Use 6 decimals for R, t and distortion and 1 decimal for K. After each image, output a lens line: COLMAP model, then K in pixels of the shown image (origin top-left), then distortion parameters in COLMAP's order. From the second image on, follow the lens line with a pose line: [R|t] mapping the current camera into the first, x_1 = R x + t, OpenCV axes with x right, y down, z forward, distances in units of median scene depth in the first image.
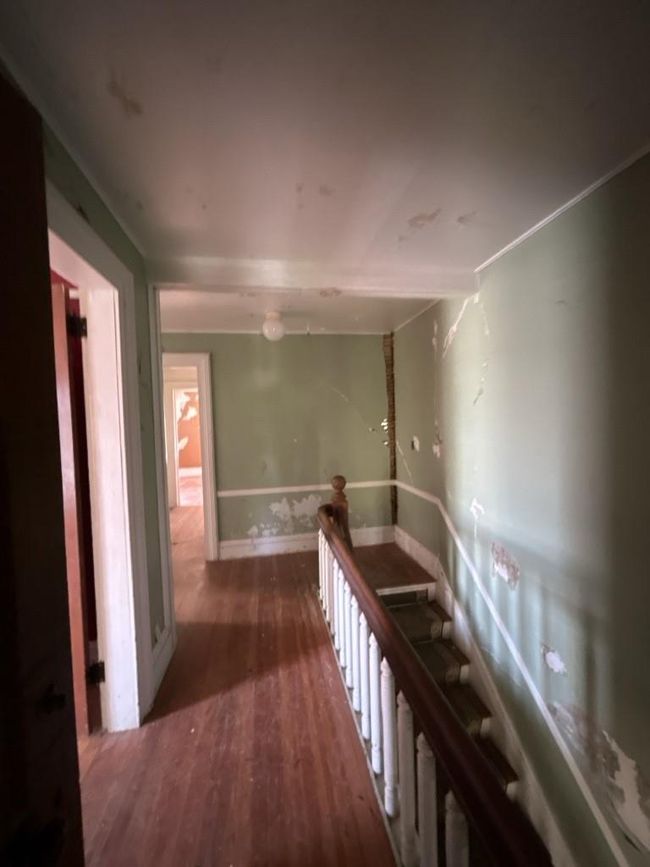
lens RADIAL K [[347.9, 0, 325.0], [0, 347.9, 433.5], [0, 0, 1]] dist [0.000737, -0.000020]
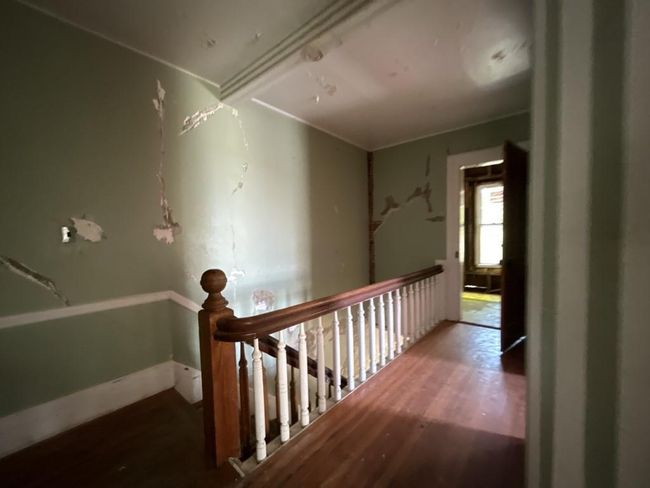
lens RADIAL K [[260.9, 0, 325.0], [0, 260.9, 244.0], [0, 0, 1]] dist [0.000737, -0.000020]
pose [[-0.631097, 0.011839, 0.775614, -0.570062], [0.063176, 0.997346, 0.036181, 0.097033], [-0.773127, 0.071834, -0.630170, 1.499001]]
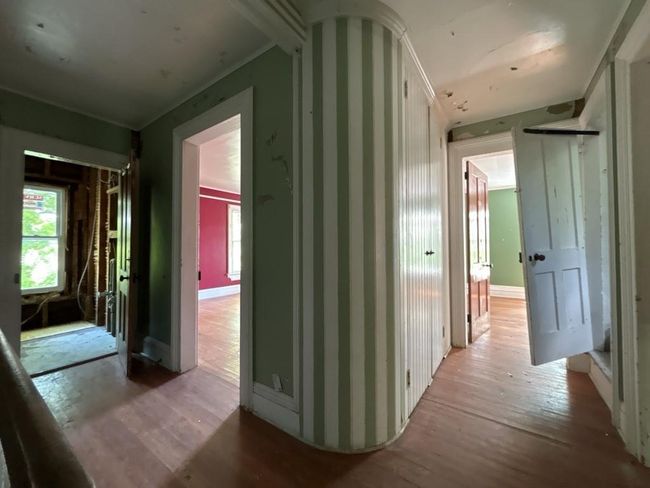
lens RADIAL K [[260.9, 0, 325.0], [0, 260.9, 244.0], [0, 0, 1]] dist [0.000737, -0.000020]
pose [[-0.706447, 0.012973, -0.707647, 0.002385], [-0.007851, 0.999627, 0.026163, 0.087118], [0.707722, 0.024039, -0.706082, 1.512840]]
